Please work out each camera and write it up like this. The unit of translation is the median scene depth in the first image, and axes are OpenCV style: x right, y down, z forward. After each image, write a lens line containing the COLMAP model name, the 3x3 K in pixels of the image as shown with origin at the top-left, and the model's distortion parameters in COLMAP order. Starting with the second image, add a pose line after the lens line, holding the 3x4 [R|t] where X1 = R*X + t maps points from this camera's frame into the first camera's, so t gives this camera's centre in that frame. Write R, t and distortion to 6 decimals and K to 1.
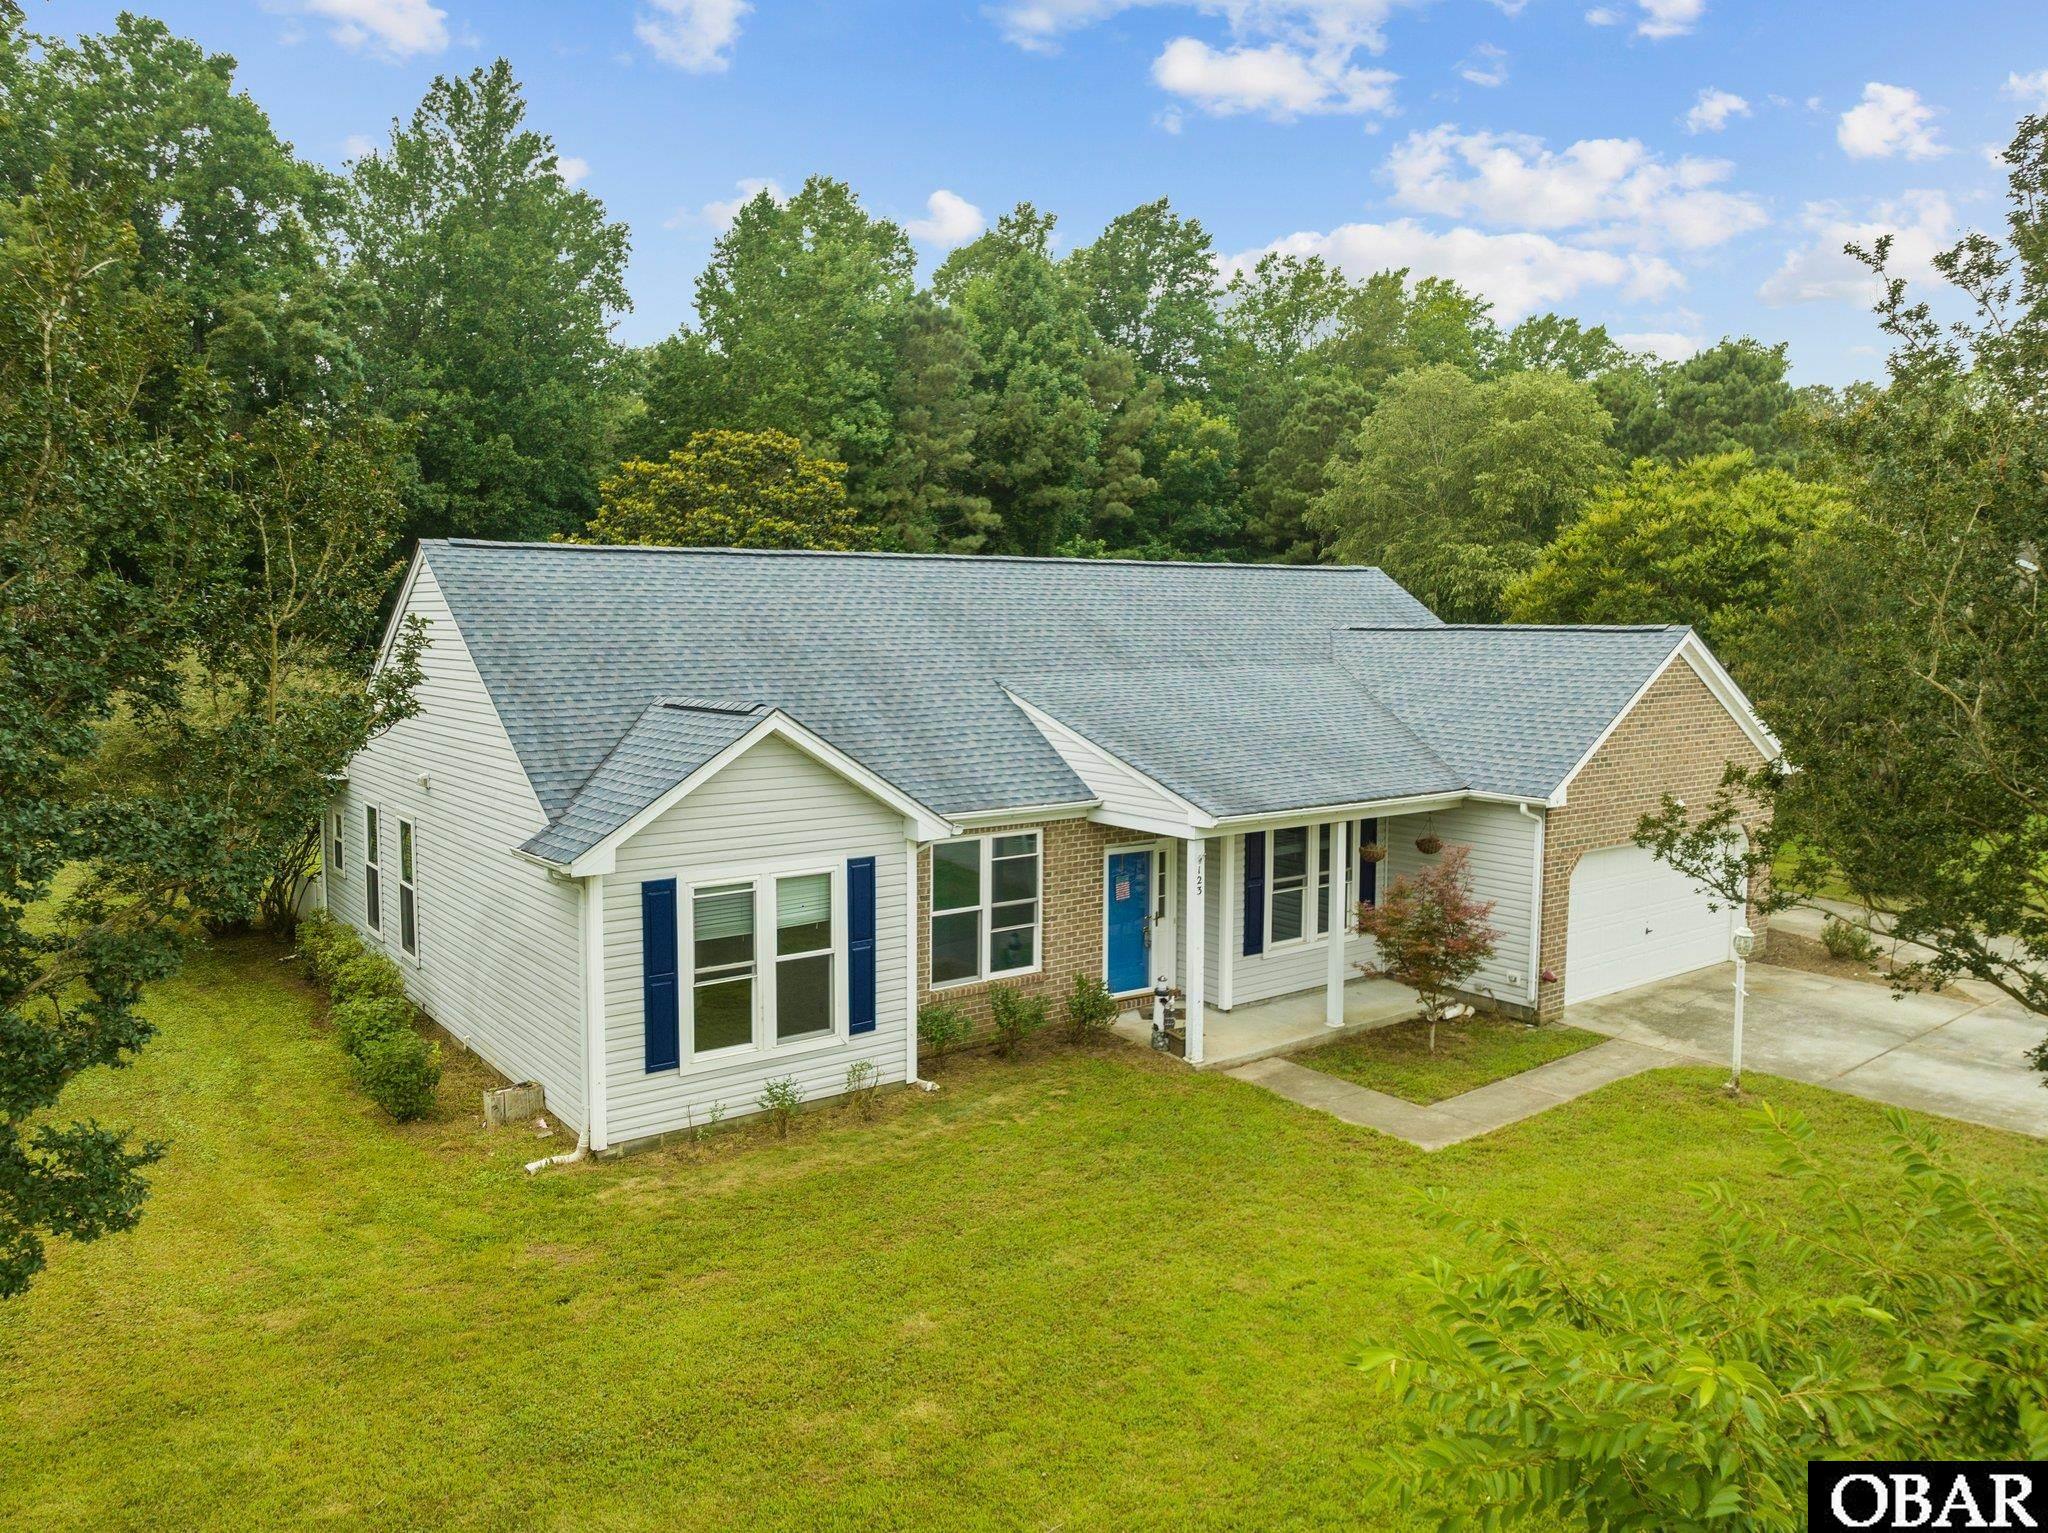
lens RADIAL K [[1464.5, 0, 987.4], [0, 1464.5, 764.5], [0, 0, 1]] dist [-0.030131, -0.003925]
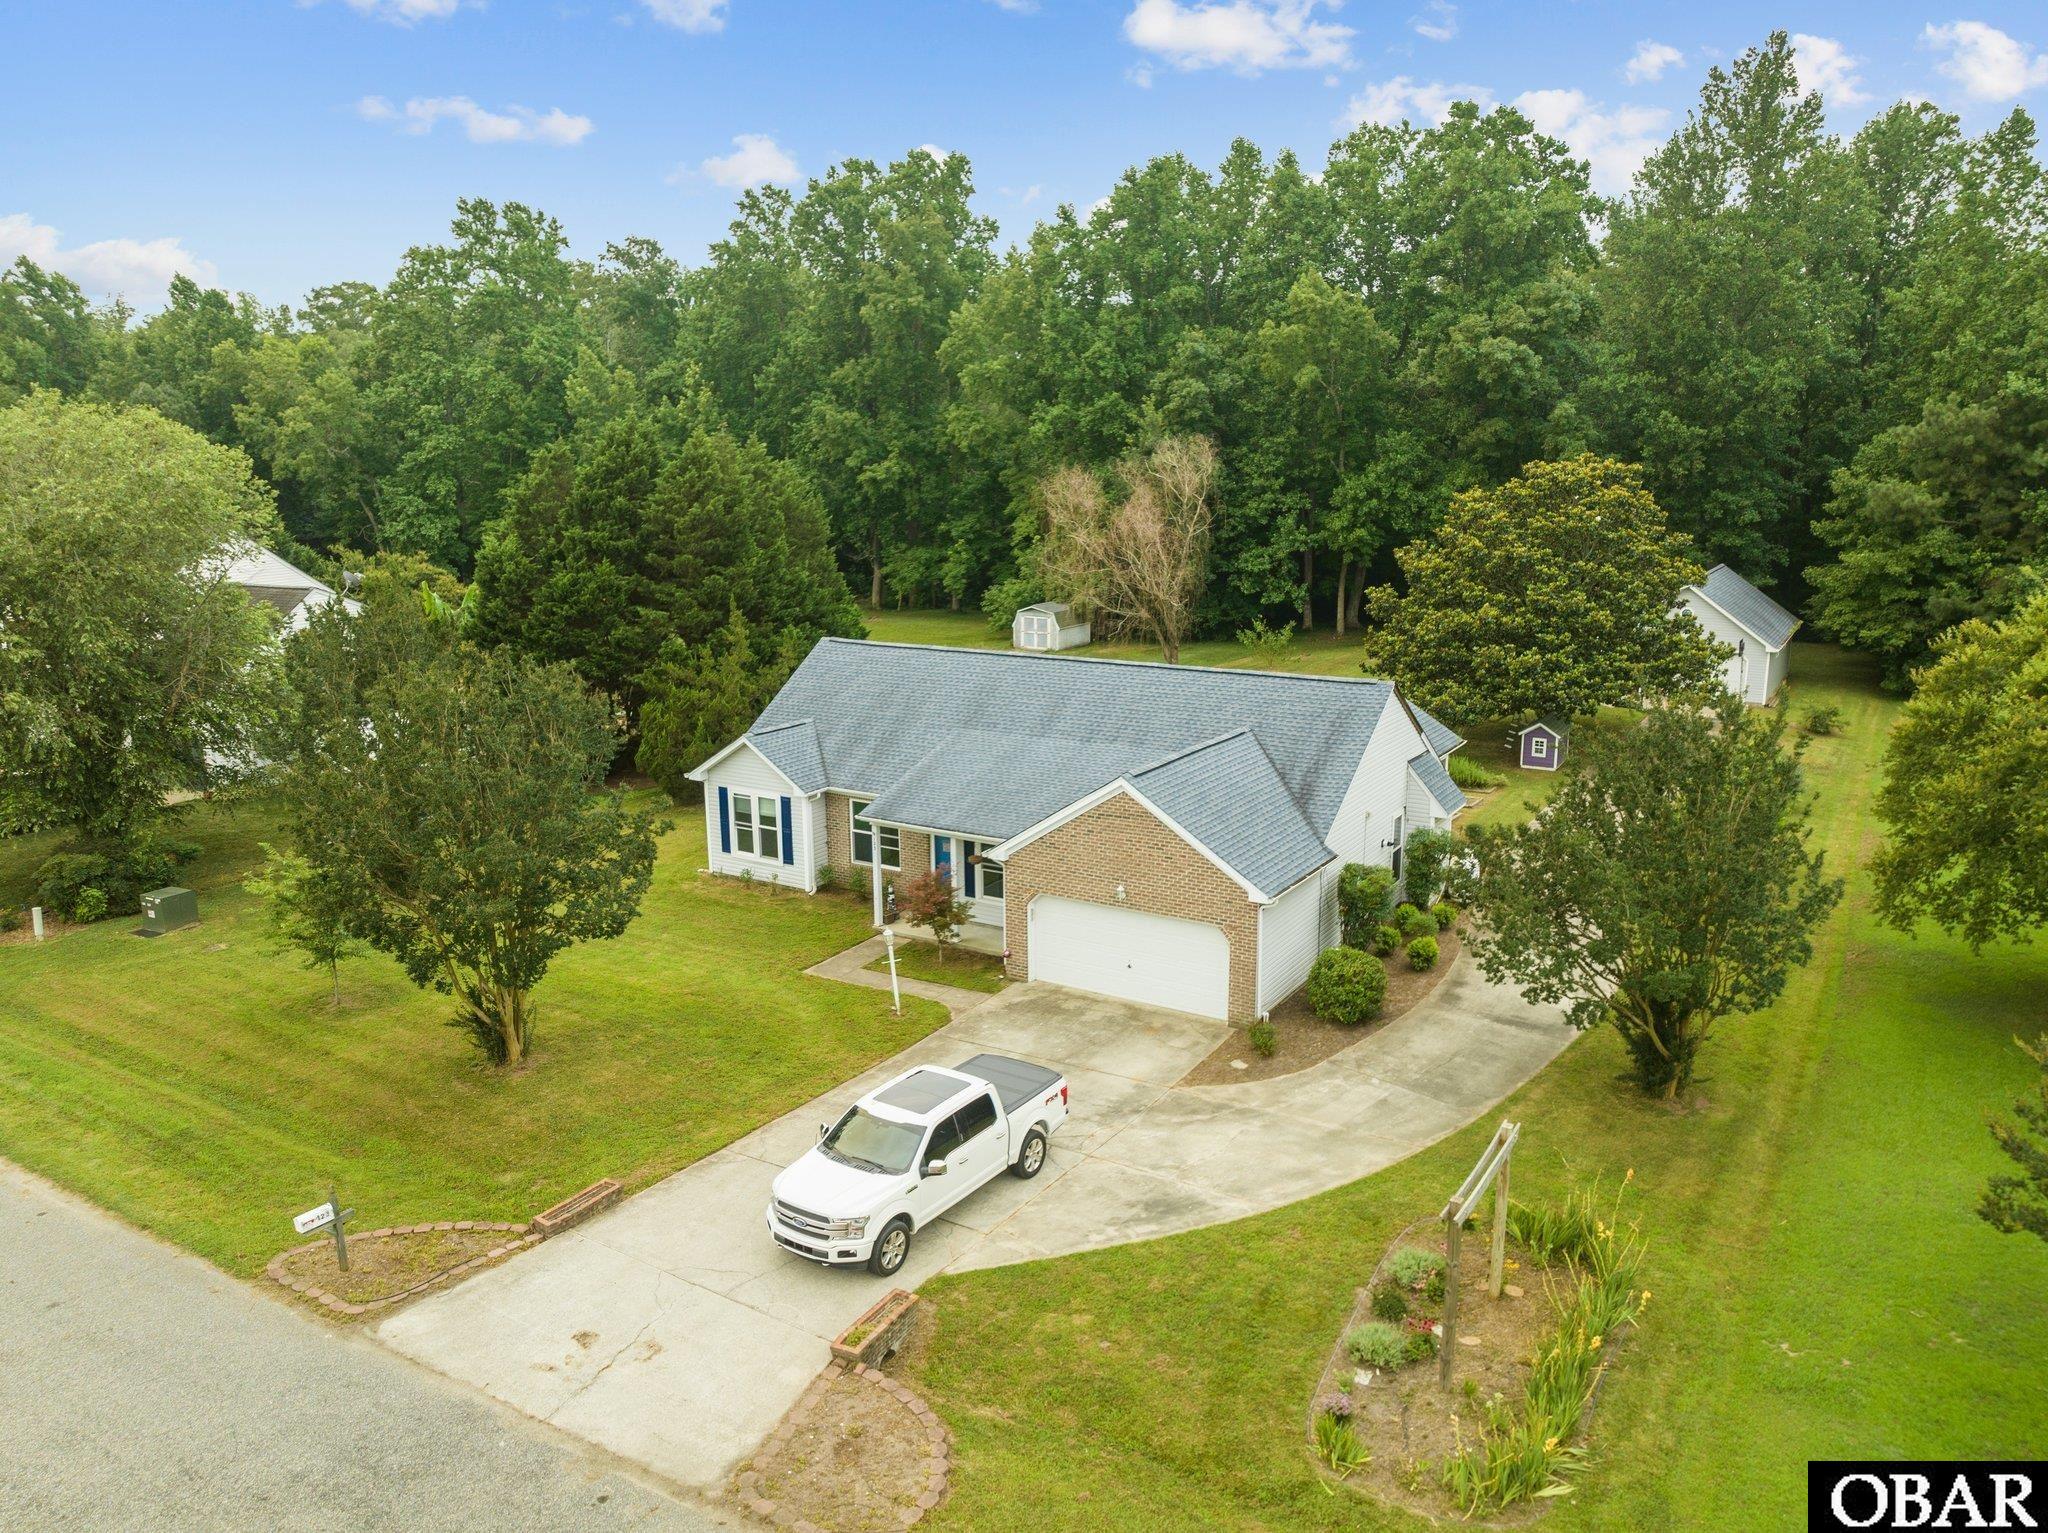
lens RADIAL K [[1439.8, 0, 1079.4], [0, 1439.8, 859.1], [0, 0, 1]] dist [-0.035261, 0.006313]
pose [[0.388701, 0.257049, -0.884781, 1.022288], [-0.084606, 0.966196, 0.243532, -0.209940], [0.917471, -0.019803, 0.397309, 0.208555]]
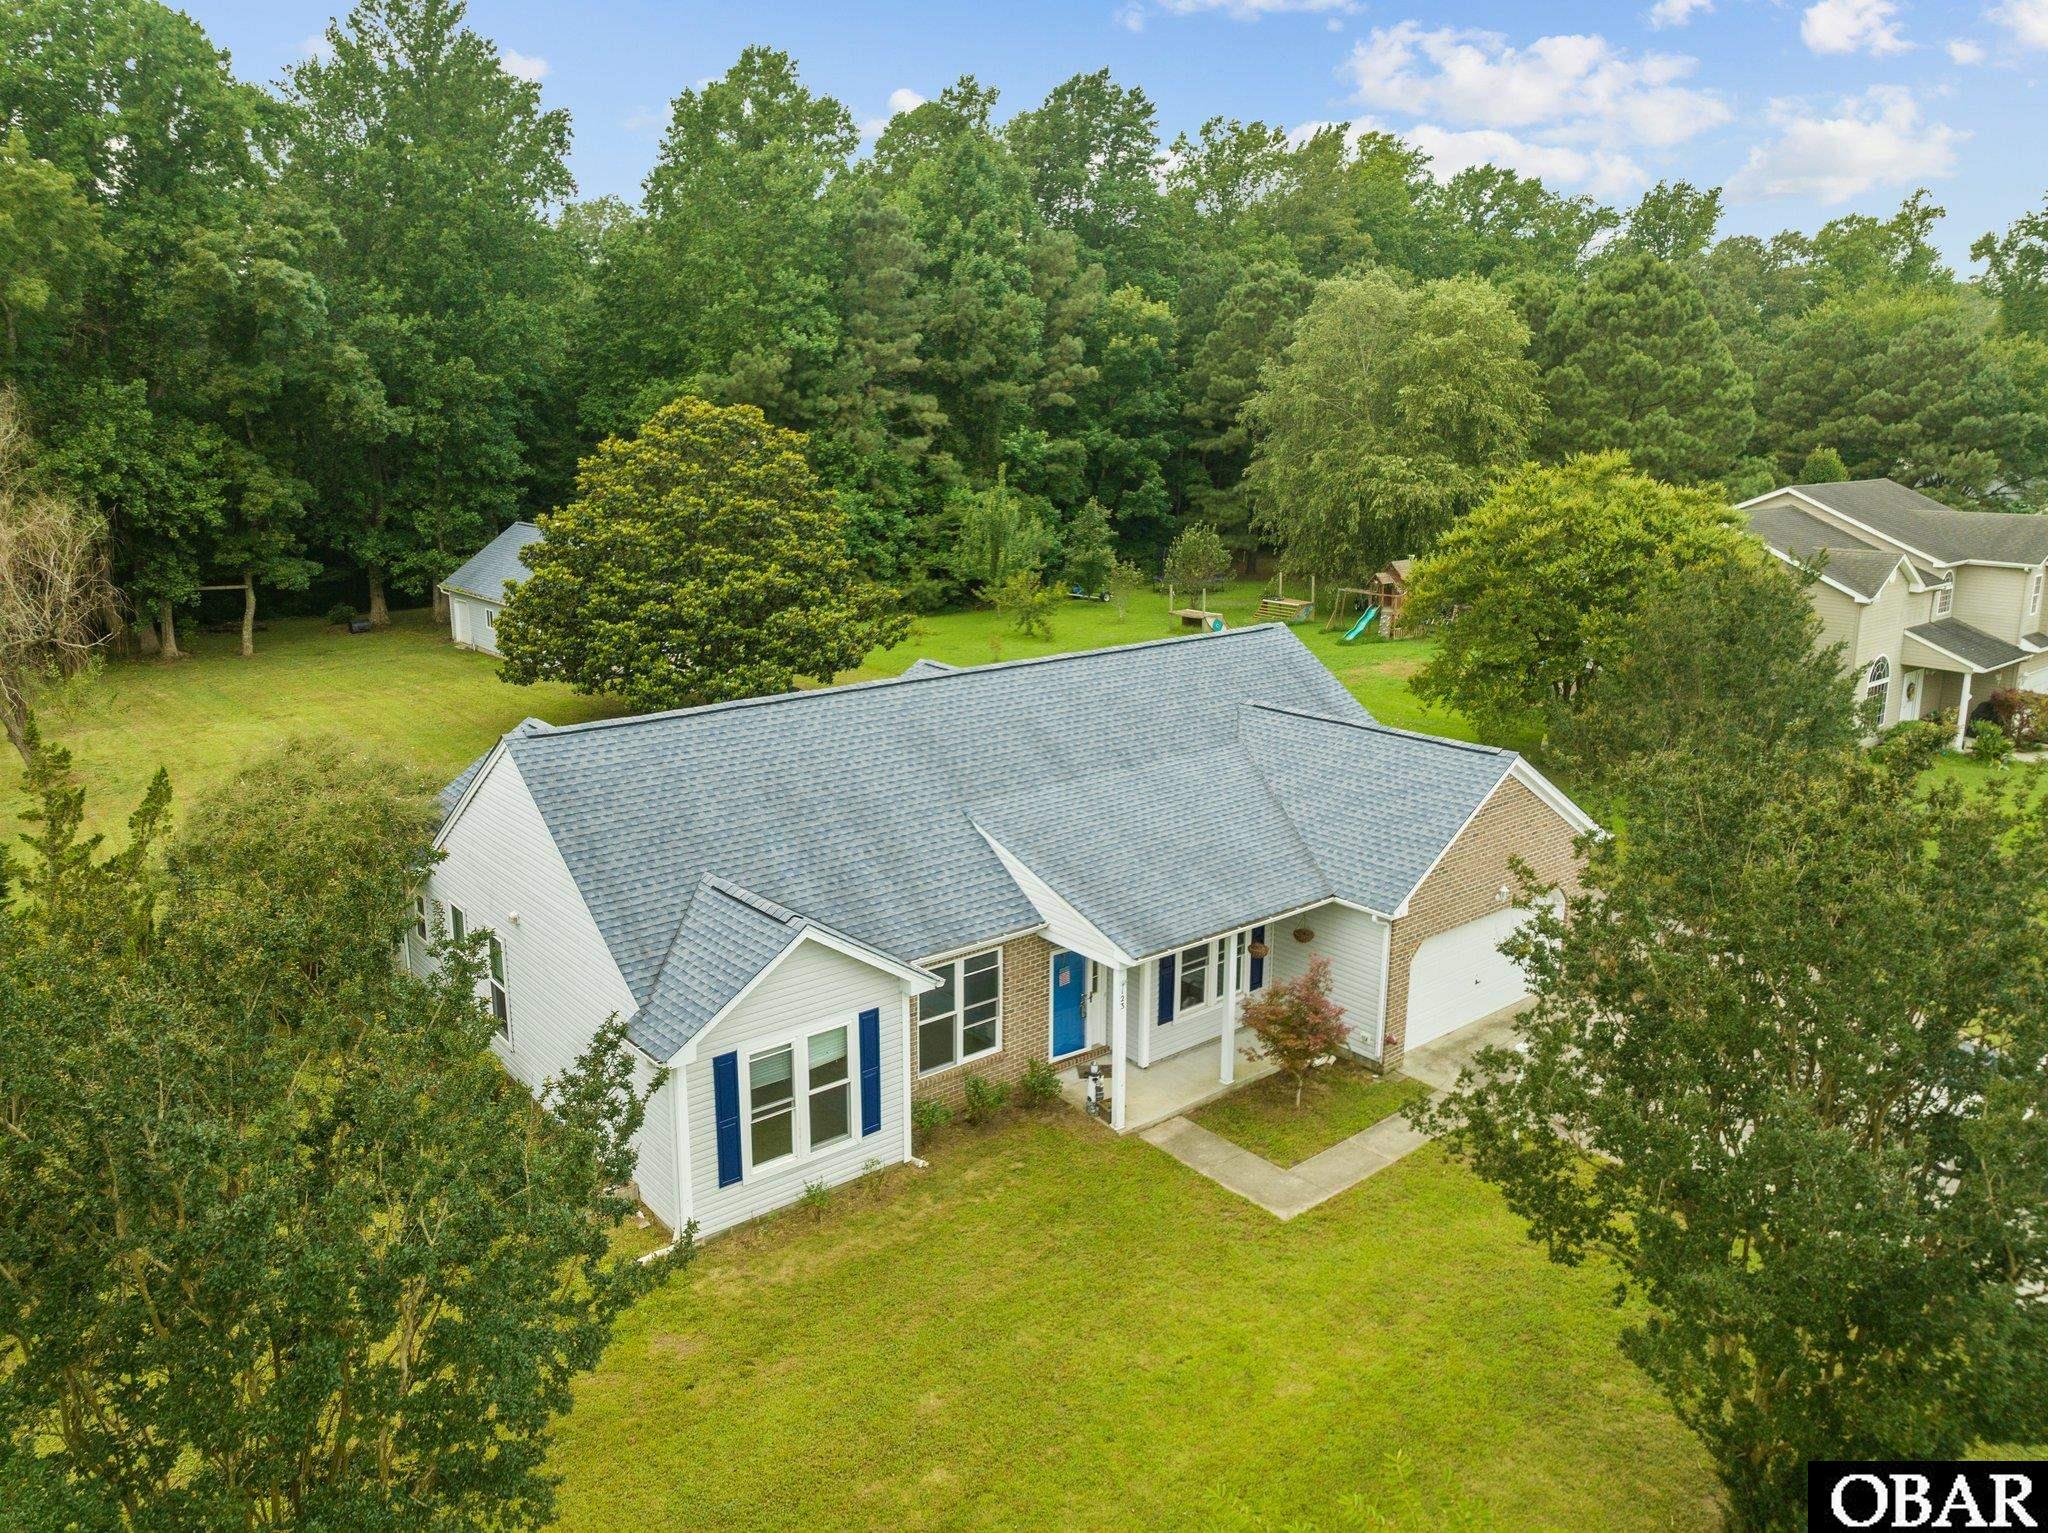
lens RADIAL K [[1464.5, 0, 987.4], [0, 1464.5, 764.5], [0, 0, 1]] dist [-0.030131, -0.003925]
pose [[0.999168, -0.012091, 0.038939, -0.011982], [0.006383, 0.989629, 0.143505, -0.152338], [-0.040270, -0.143137, 0.988883, -0.126534]]
